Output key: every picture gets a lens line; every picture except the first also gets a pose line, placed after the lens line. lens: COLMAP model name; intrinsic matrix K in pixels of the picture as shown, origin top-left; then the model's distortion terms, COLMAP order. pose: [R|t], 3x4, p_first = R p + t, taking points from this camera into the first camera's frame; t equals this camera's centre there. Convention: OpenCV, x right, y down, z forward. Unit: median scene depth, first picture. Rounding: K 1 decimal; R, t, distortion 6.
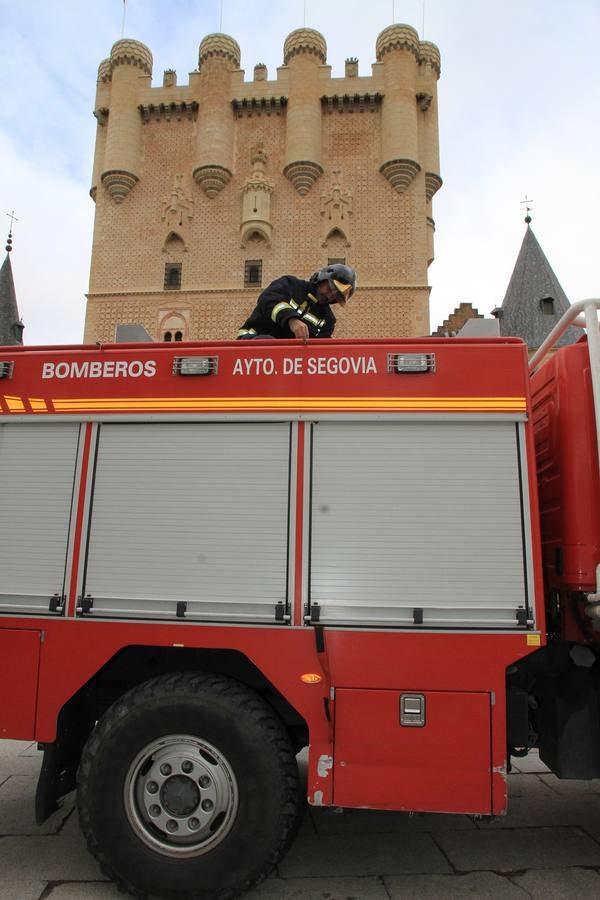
lens RADIAL K [[617.6, 0, 292.2], [0, 617.6, 451.1], [0, 0, 1]] dist [-0.119938, 0.080528]
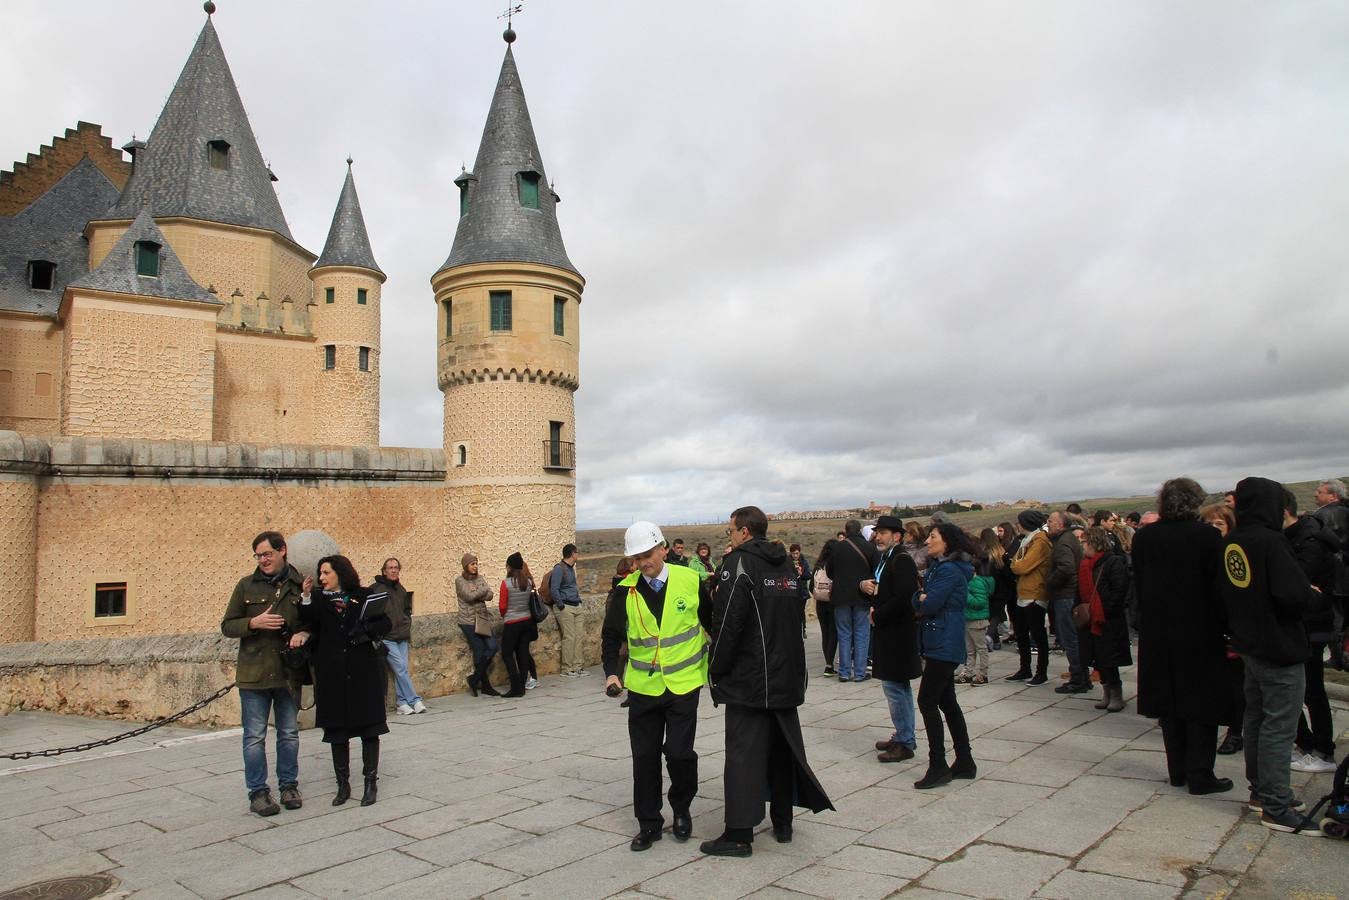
lens RADIAL K [[925.7, 0, 672.4], [0, 925.7, 441.9], [0, 0, 1]] dist [-0.119938, 0.080528]
pose [[0.728664, 0.026734, 0.684349, 0.168547], [-0.059942, 0.997893, 0.024841, 0.002997], [-0.682243, -0.059122, 0.728731, -0.003014]]
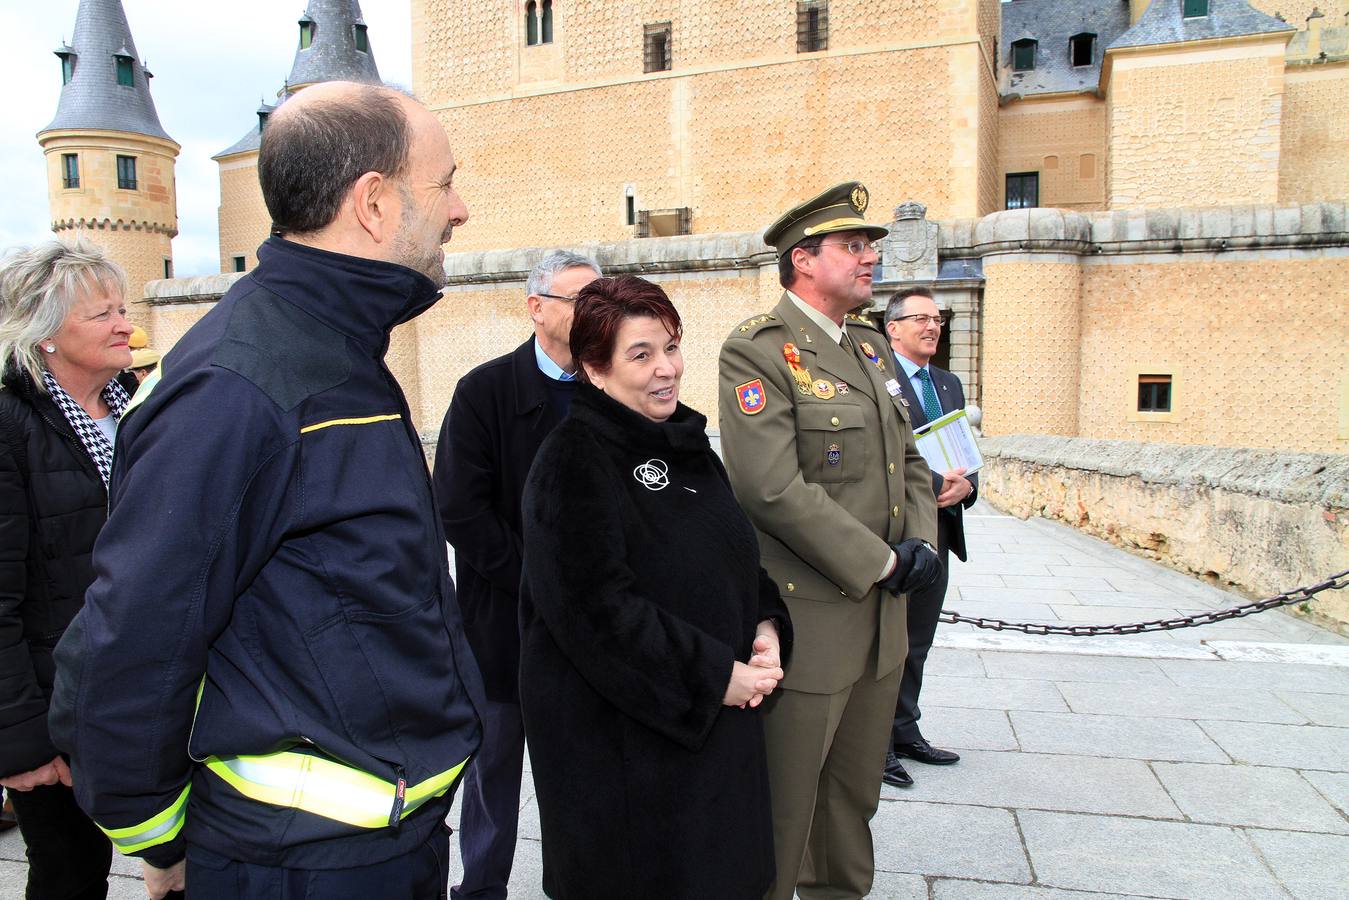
lens RADIAL K [[925.7, 0, 674.1], [0, 925.7, 441.1], [0, 0, 1]] dist [-0.119938, 0.080528]
pose [[0.955425, 0.000026, -0.295233, 0.193859], [0.072993, 0.968934, 0.236303, 0.028325], [0.286067, -0.247320, 0.925742, 0.109305]]
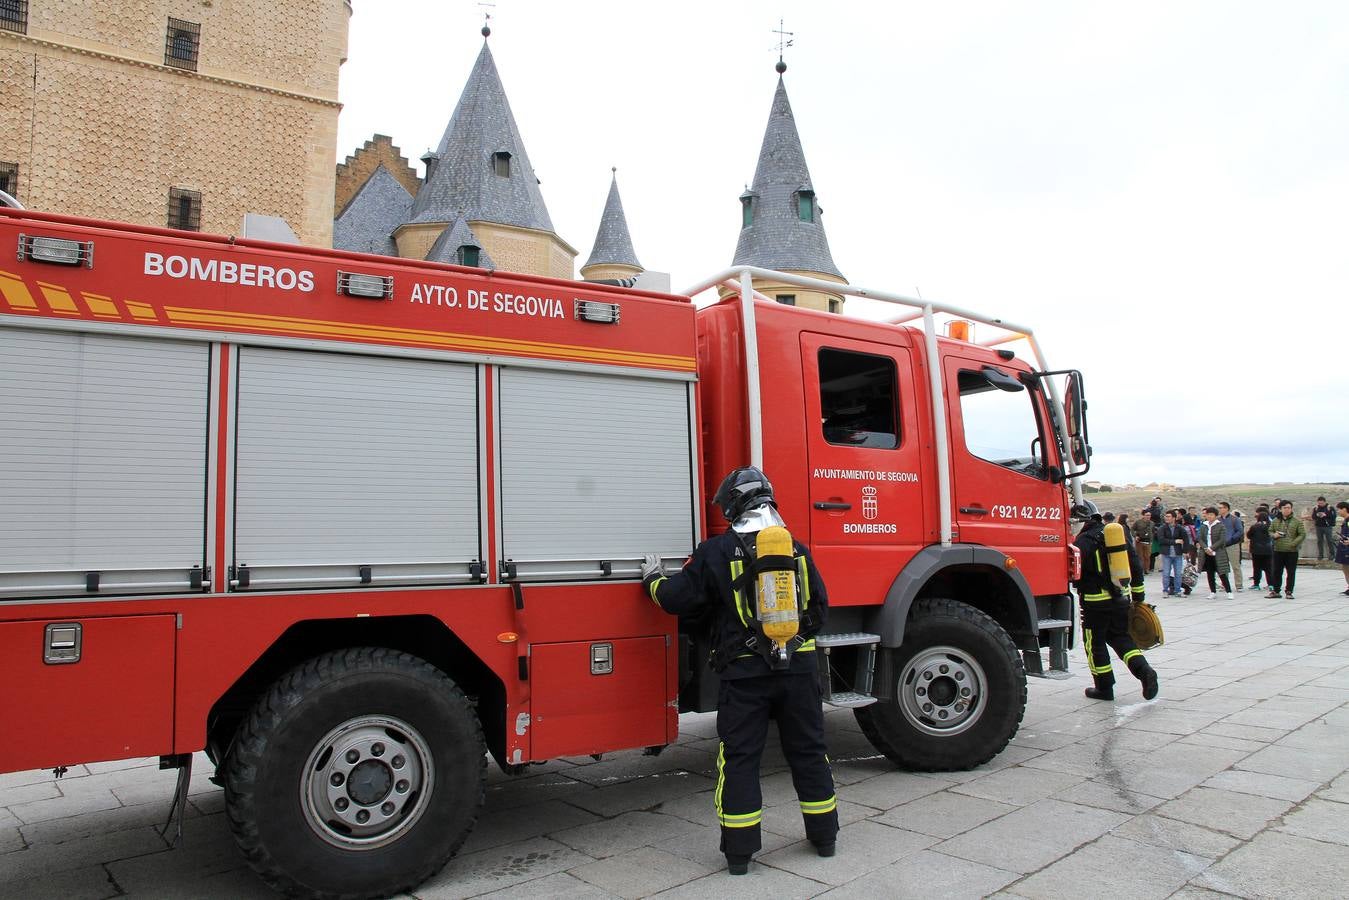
lens RADIAL K [[925.7, 0, 679.8], [0, 925.7, 452.0], [0, 0, 1]] dist [-0.119938, 0.080528]
pose [[0.804902, 0.020372, 0.593057, -0.041905], [-0.081118, 0.993806, 0.075957, -0.003368], [-0.587837, -0.109246, 0.801569, -0.019703]]
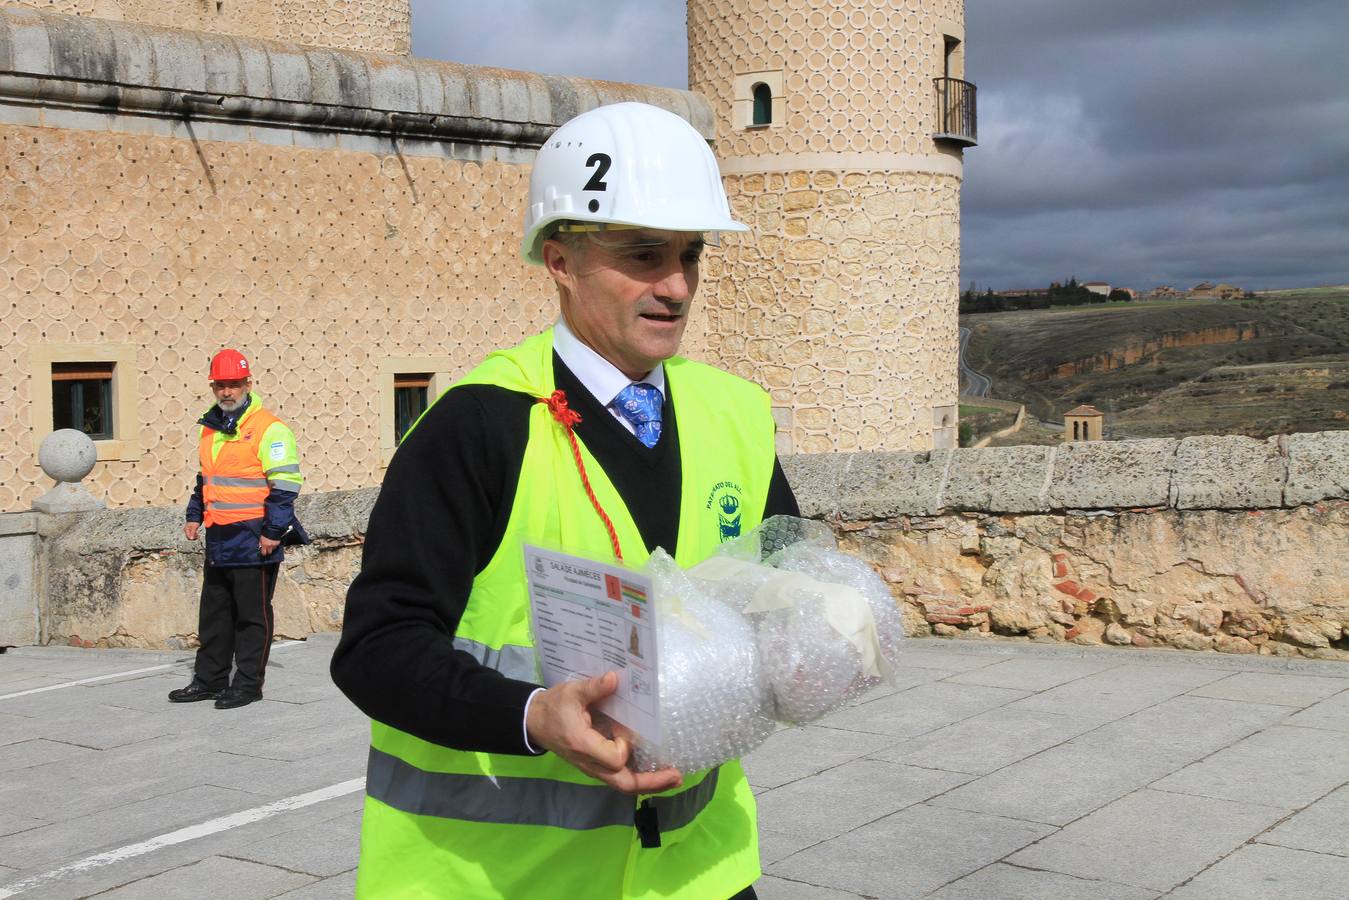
lens RADIAL K [[1744.0, 0, 668.7], [0, 1744.0, 408.7], [0, 0, 1]] dist [0.157702, 0.000000]
pose [[0.673529, -0.056955, 0.736963, 0.033016], [-0.091622, 0.982905, 0.159698, 0.057390], [-0.733460, -0.175083, 0.656797, 0.255517]]
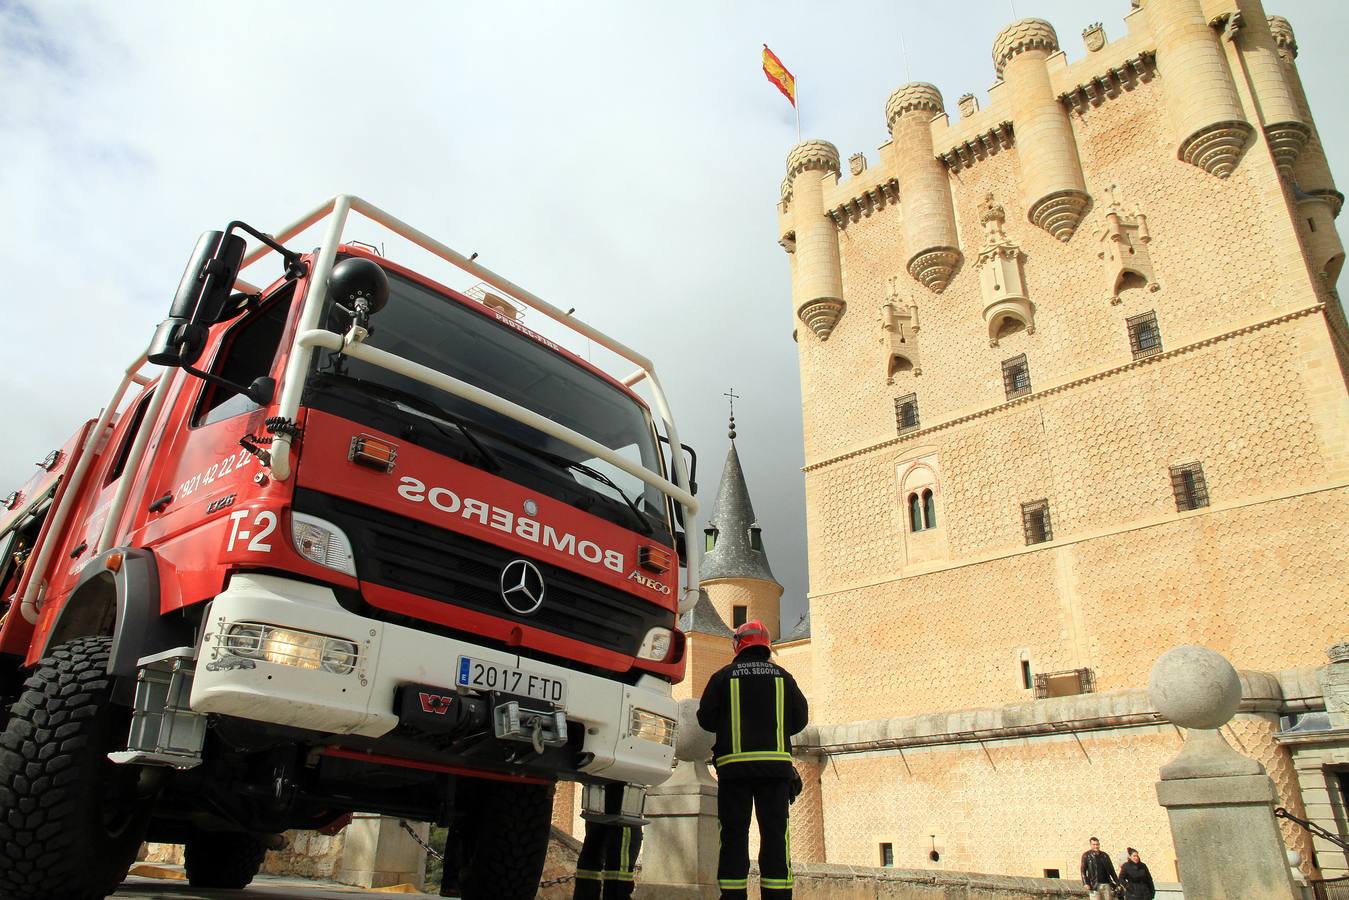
lens RADIAL K [[925.7, 0, 661.5], [0, 925.7, 452.9], [0, 0, 1]] dist [-0.119938, 0.080528]
pose [[0.780006, -0.253959, -0.571923, 0.177480], [0.092693, 0.950755, -0.295759, 0.041753], [0.618869, 0.177680, 0.765135, 0.028392]]
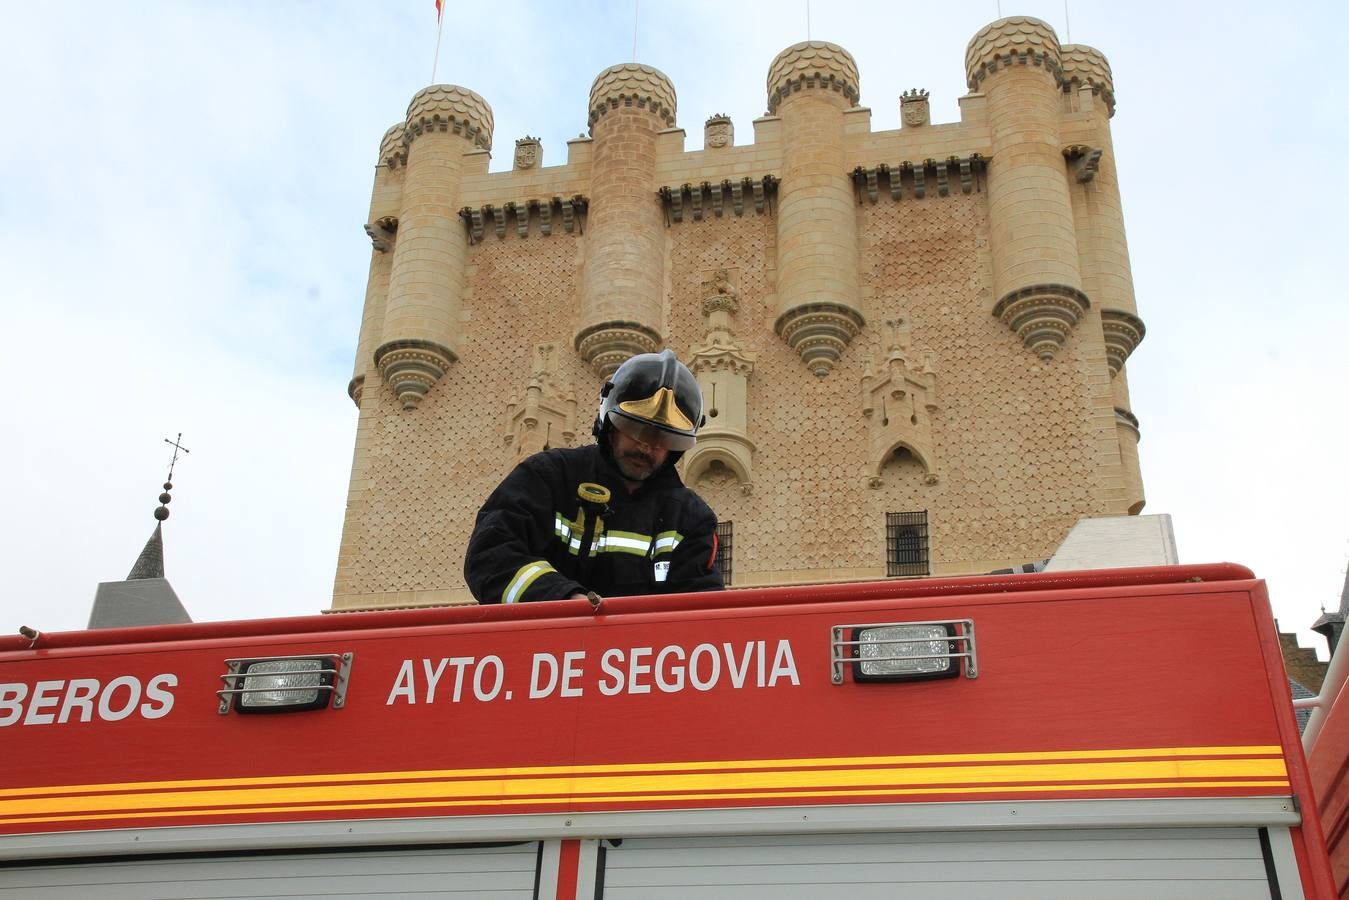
lens RADIAL K [[1459.7, 0, 673.6], [0, 1459.7, 427.5], [0, 0, 1]] dist [0.053737, 0.000000]
pose [[0.994394, -0.044943, -0.095717, 0.011474], [0.006804, 0.930503, -0.366221, 0.002514], [0.105524, 0.363516, 0.925592, 0.015674]]
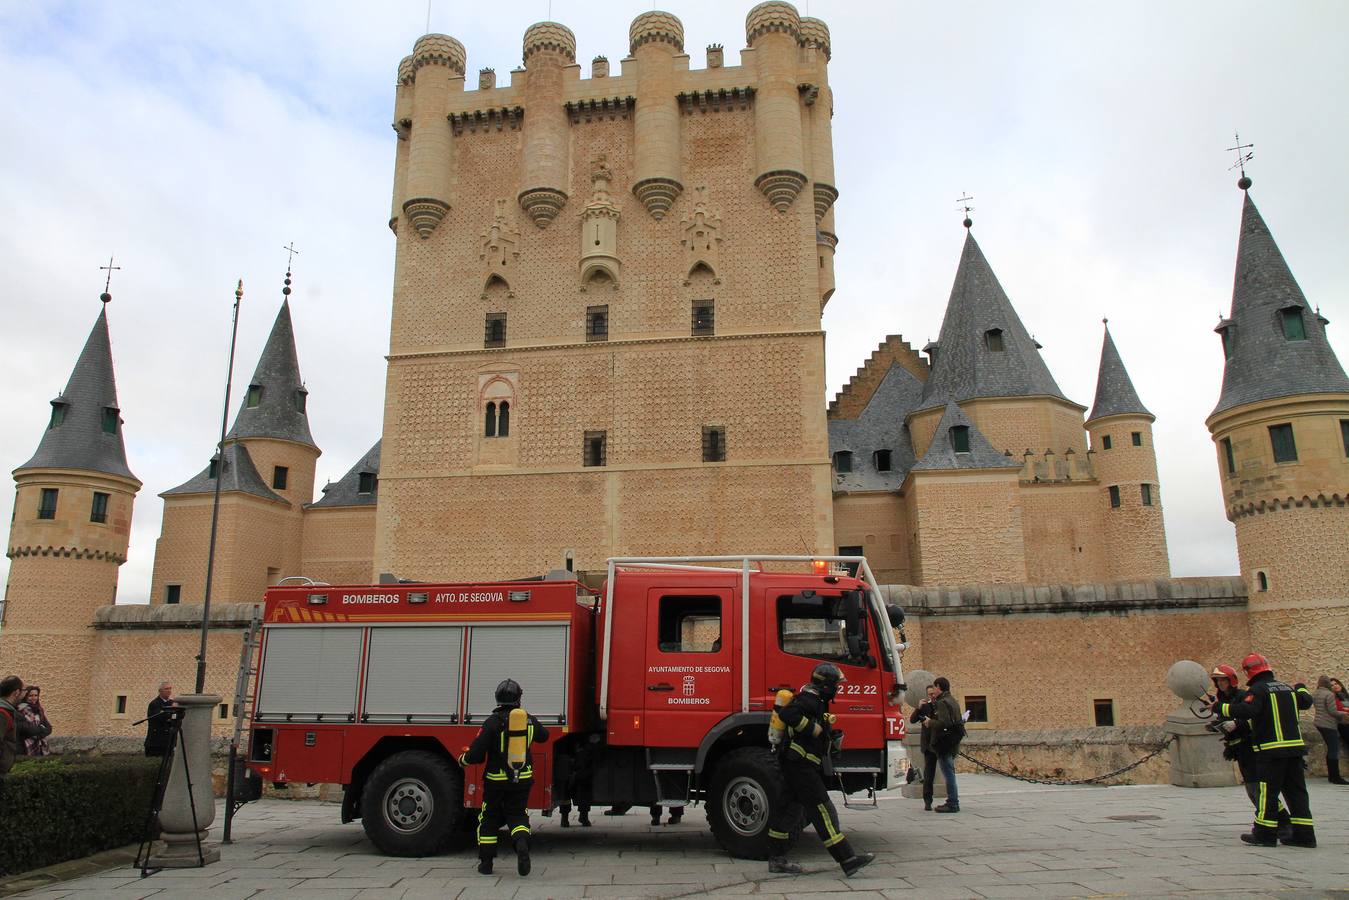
lens RADIAL K [[925.7, 0, 669.7], [0, 925.7, 443.9], [0, 0, 1]] dist [-0.119938, 0.080528]
pose [[0.998751, -0.037650, -0.032846, 0.061438], [0.034542, 0.995295, -0.090526, -0.026557], [0.036100, 0.089278, 0.995352, -0.156566]]
